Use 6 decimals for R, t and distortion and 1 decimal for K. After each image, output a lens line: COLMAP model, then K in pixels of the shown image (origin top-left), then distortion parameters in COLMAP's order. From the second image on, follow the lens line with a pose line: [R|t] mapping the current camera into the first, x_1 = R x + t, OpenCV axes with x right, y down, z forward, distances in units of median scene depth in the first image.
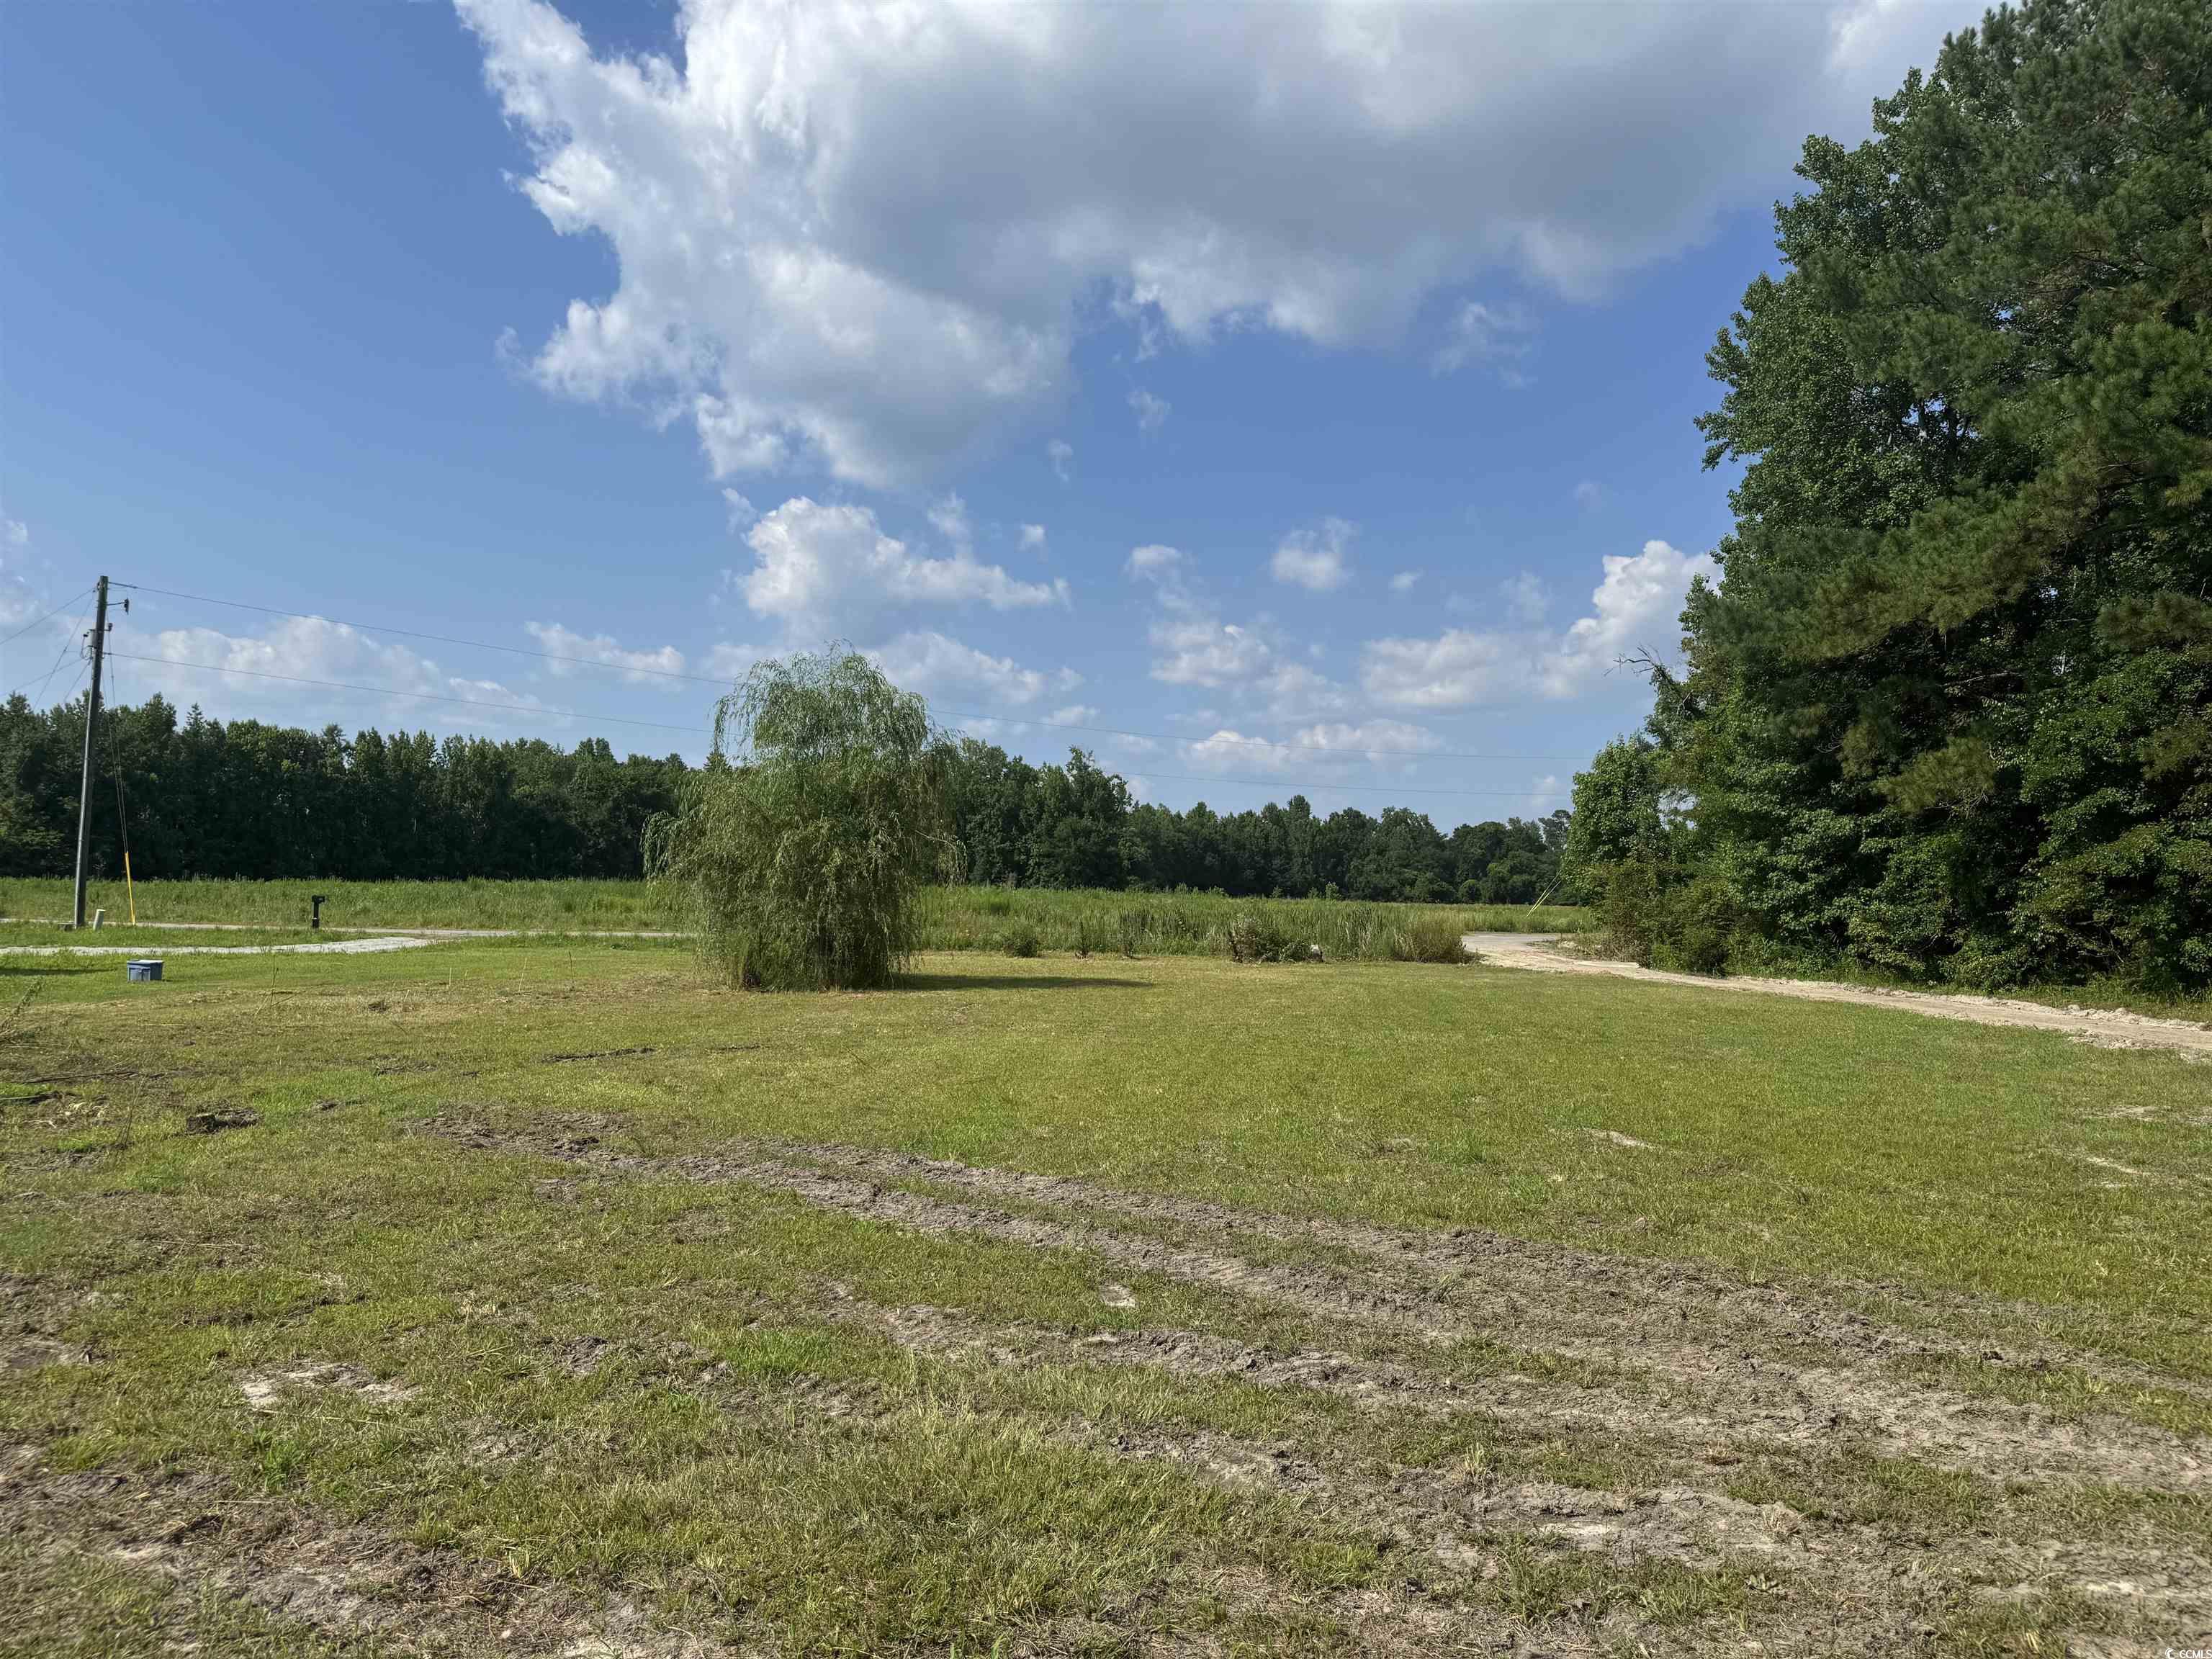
lens RADIAL K [[1602.0, 0, 1079.3], [0, 1602.0, 828.7], [0, 0, 1]] dist [0.190843, -0.233186]
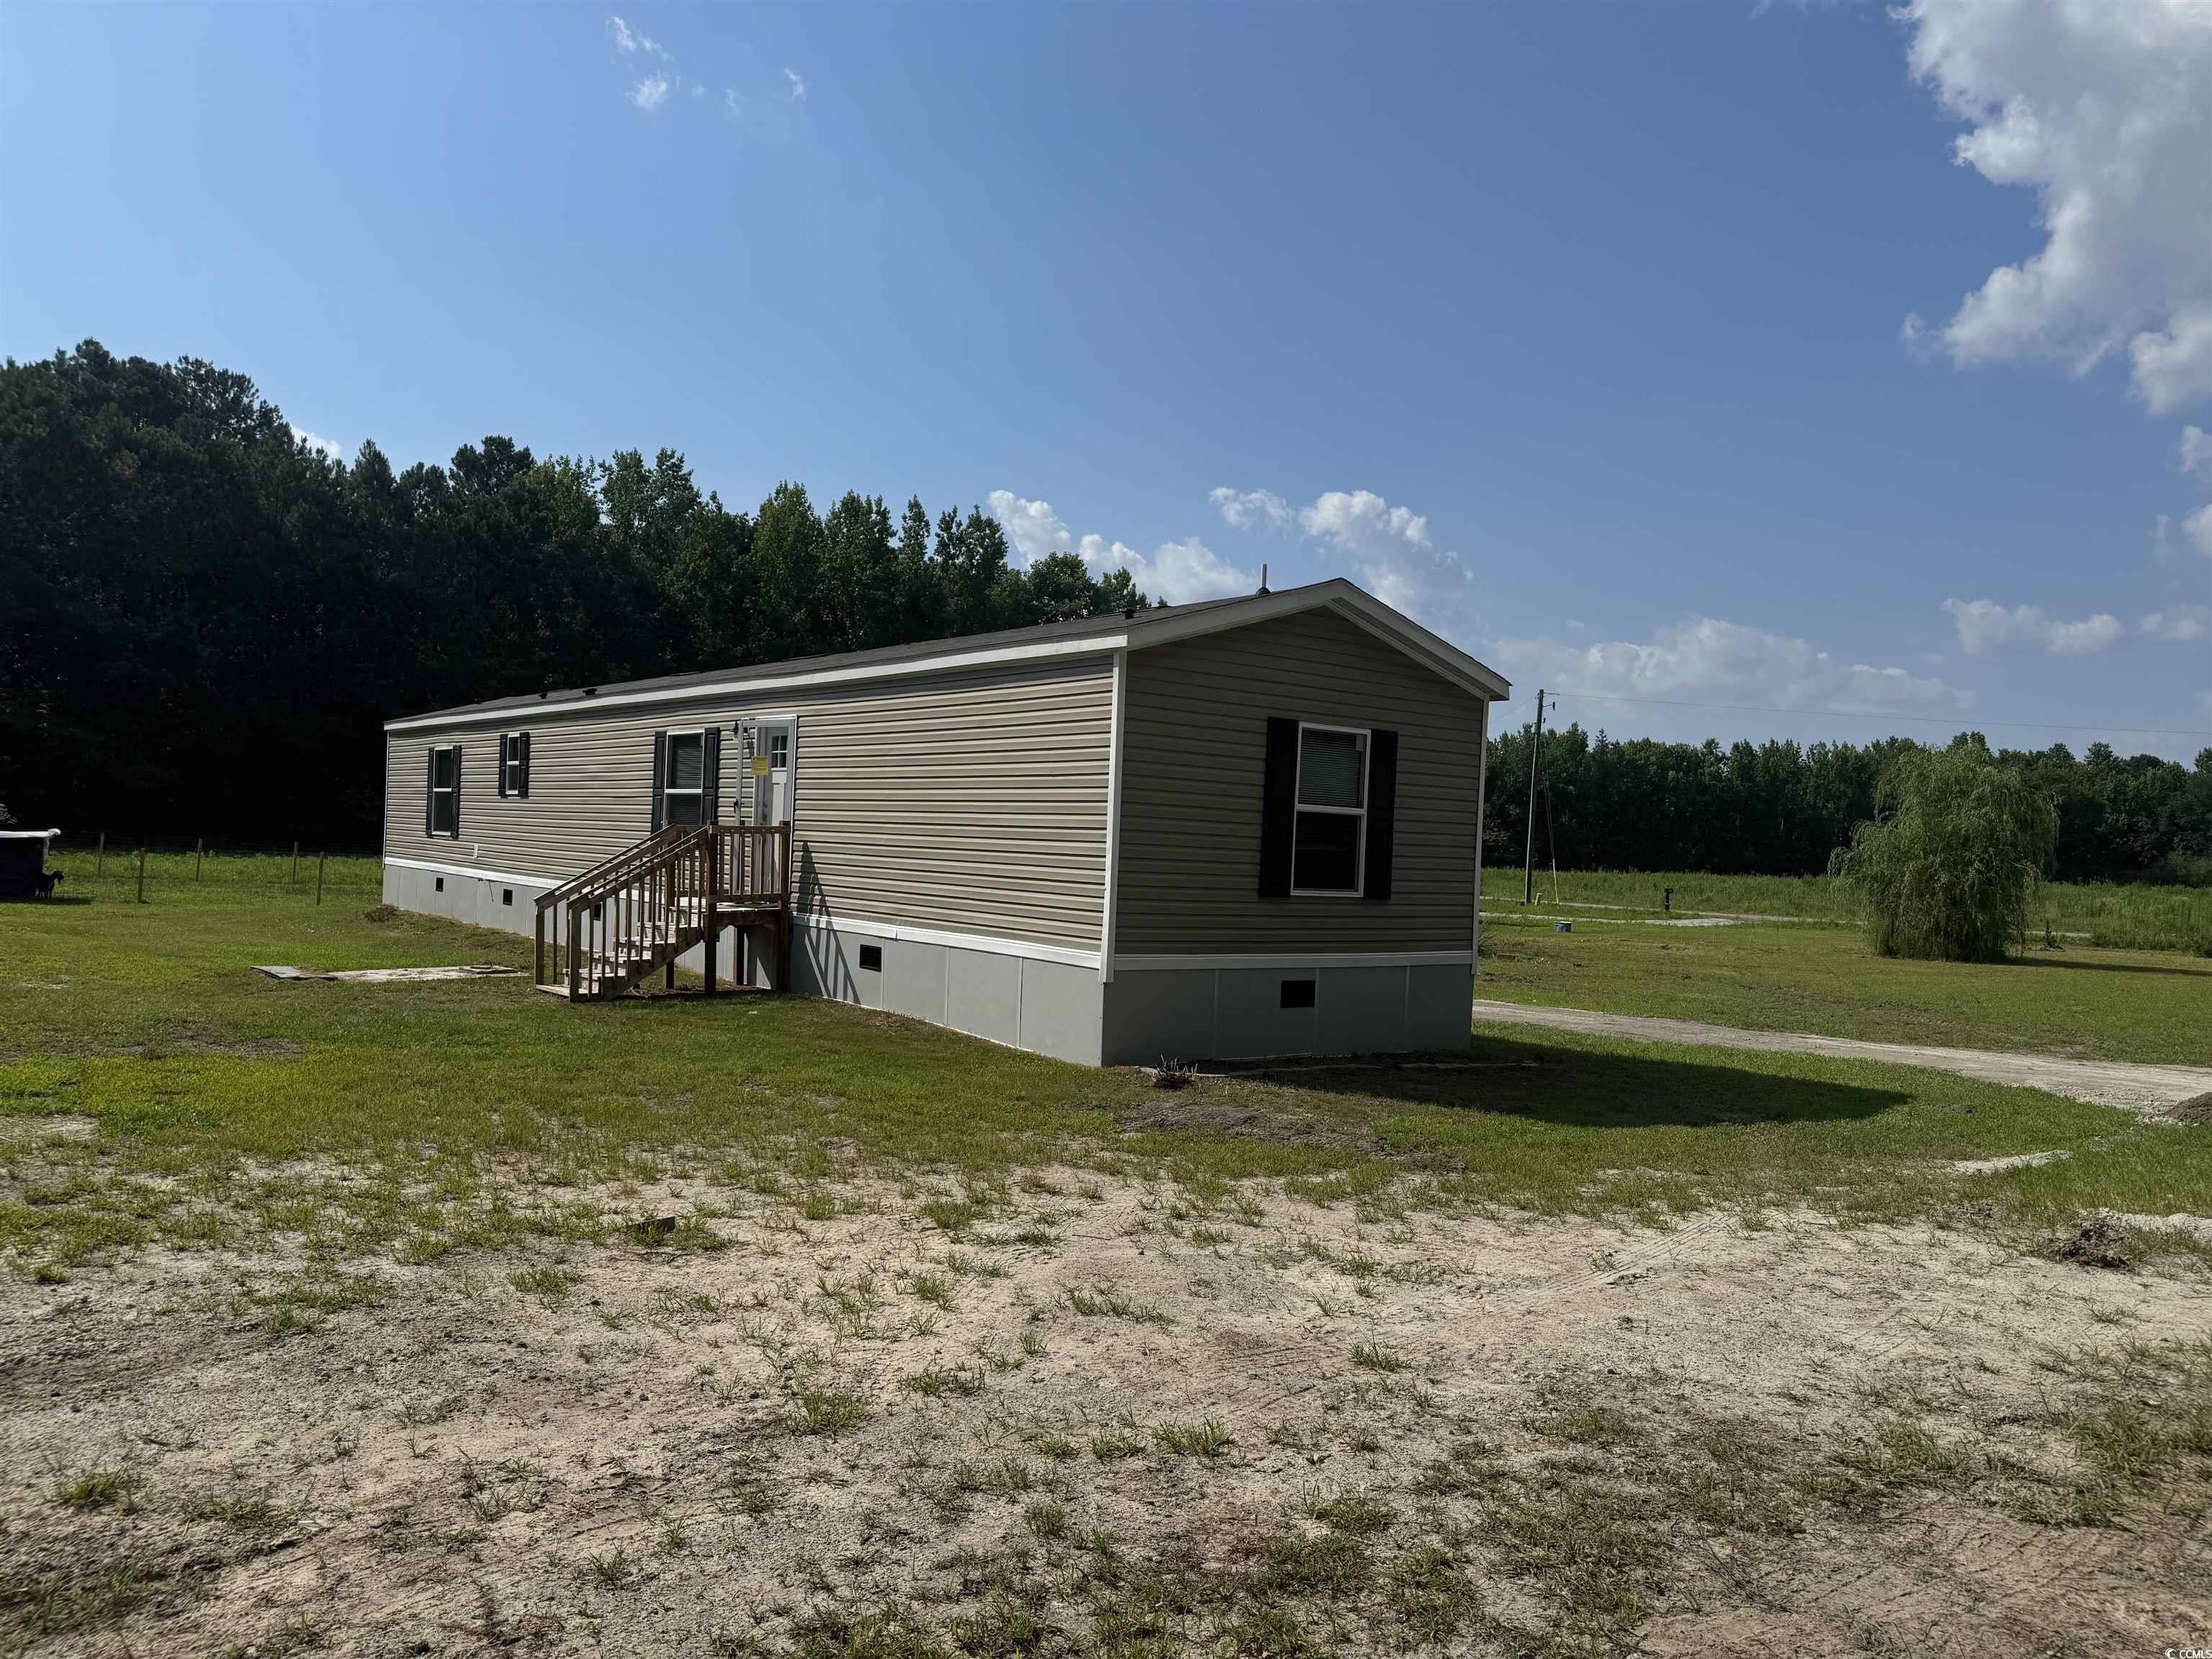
lens RADIAL K [[1602.0, 0, 1079.3], [0, 1602.0, 828.7], [0, 0, 1]] dist [0.190843, -0.233186]
pose [[0.693996, 0.000070, -0.719979, 0.079645], [0.004939, 0.999976, 0.004858, -0.007885], [0.719962, -0.006928, 0.693979, -0.139237]]
